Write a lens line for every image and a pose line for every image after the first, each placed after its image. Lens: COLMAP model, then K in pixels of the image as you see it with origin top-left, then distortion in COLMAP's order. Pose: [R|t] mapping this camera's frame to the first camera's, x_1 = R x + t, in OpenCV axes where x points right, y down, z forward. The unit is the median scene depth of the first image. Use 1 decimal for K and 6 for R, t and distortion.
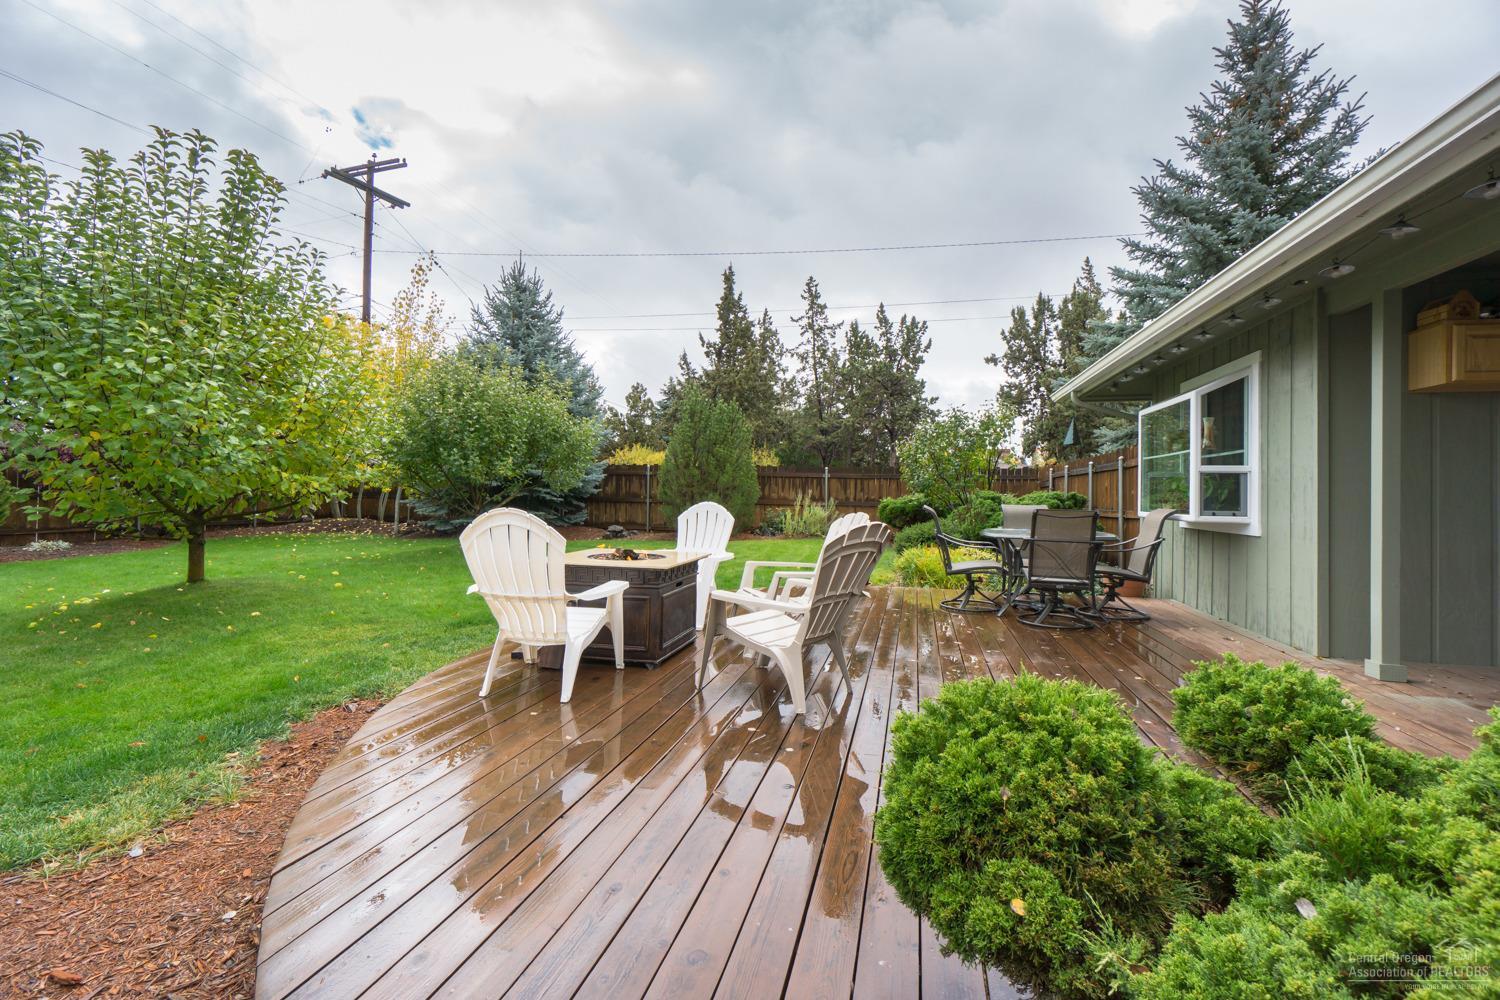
lens RADIAL K [[649.4, 0, 746.0], [0, 649.4, 487.7], [0, 0, 1]] dist [-0.002314, -0.000052]
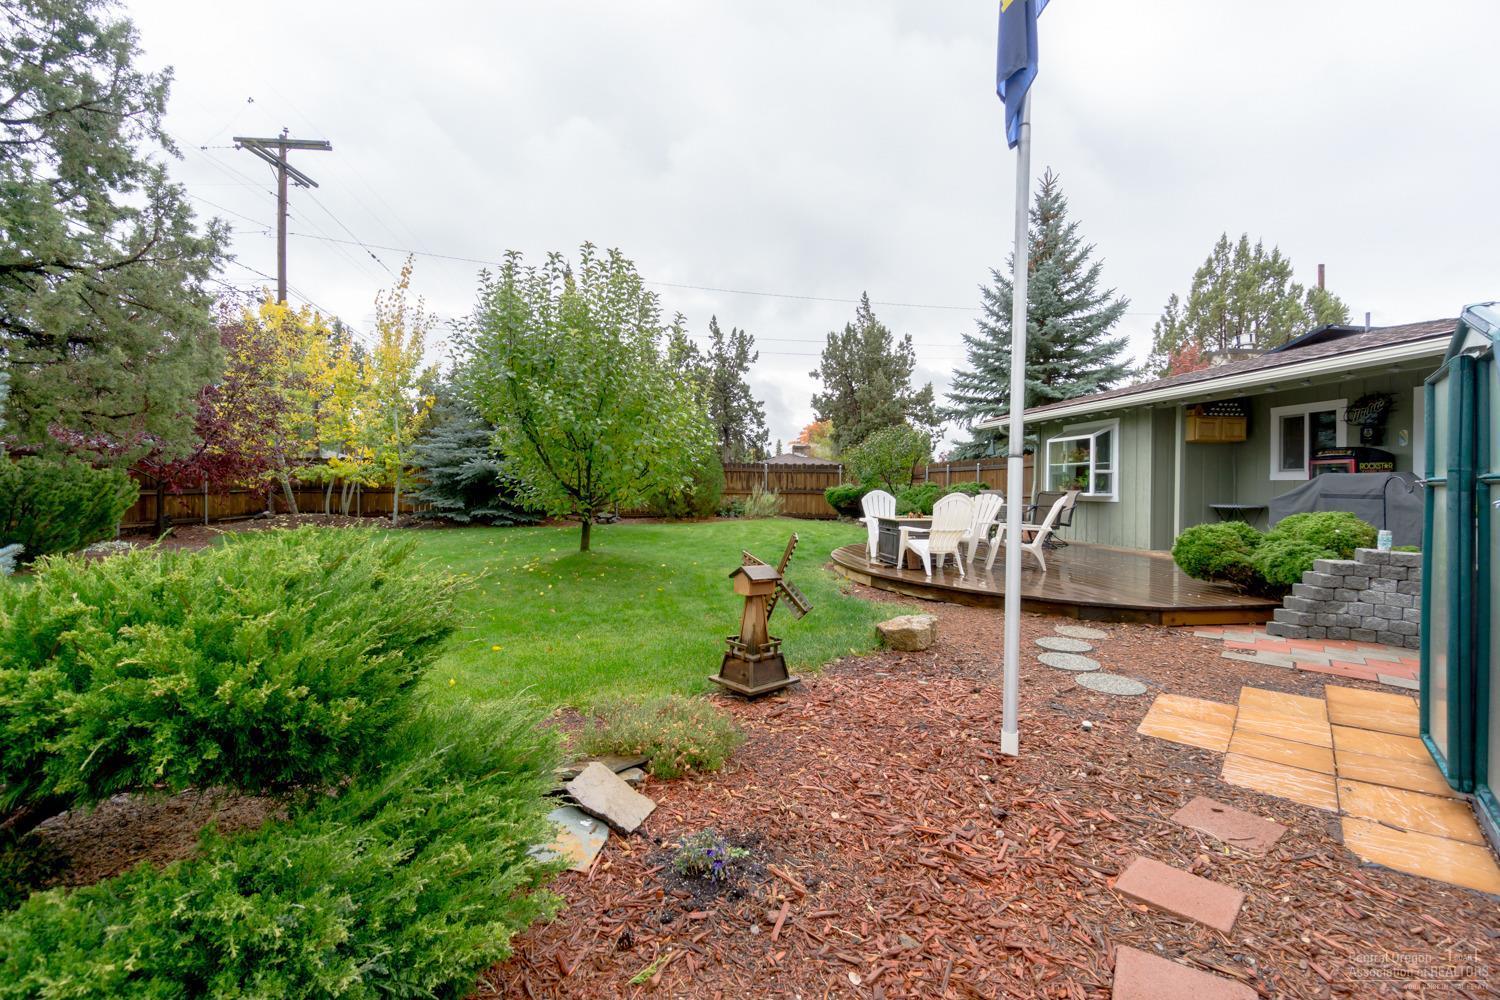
lens RADIAL K [[649.4, 0, 751.9], [0, 649.4, 505.0], [0, 0, 1]] dist [-0.002314, -0.000052]
pose [[0.921209, -0.023138, 0.388380, -0.329198], [0.006646, 0.999020, 0.043754, -0.005327], [-0.389012, -0.037726, 0.920460, -0.150056]]
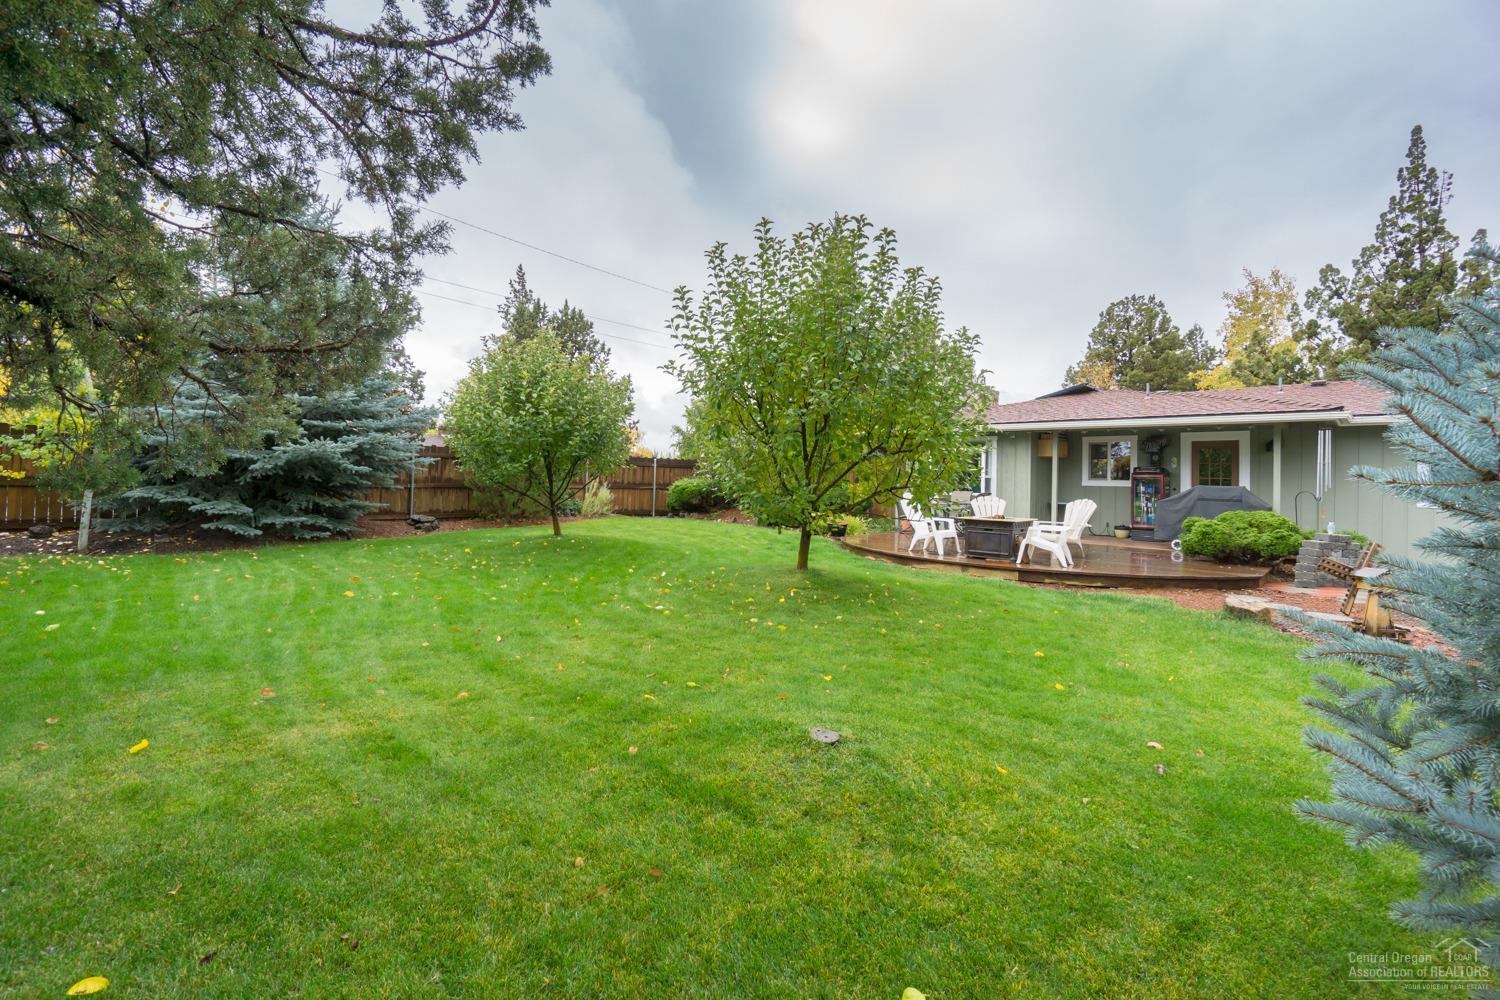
lens RADIAL K [[649.4, 0, 753.8], [0, 649.4, 488.1], [0, 0, 1]] dist [-0.002314, -0.000052]
pose [[0.464403, -0.023377, 0.885315, -0.628181], [-0.020513, 0.999099, 0.037142, -0.017221], [-0.885386, -0.035409, 0.463505, 0.162592]]
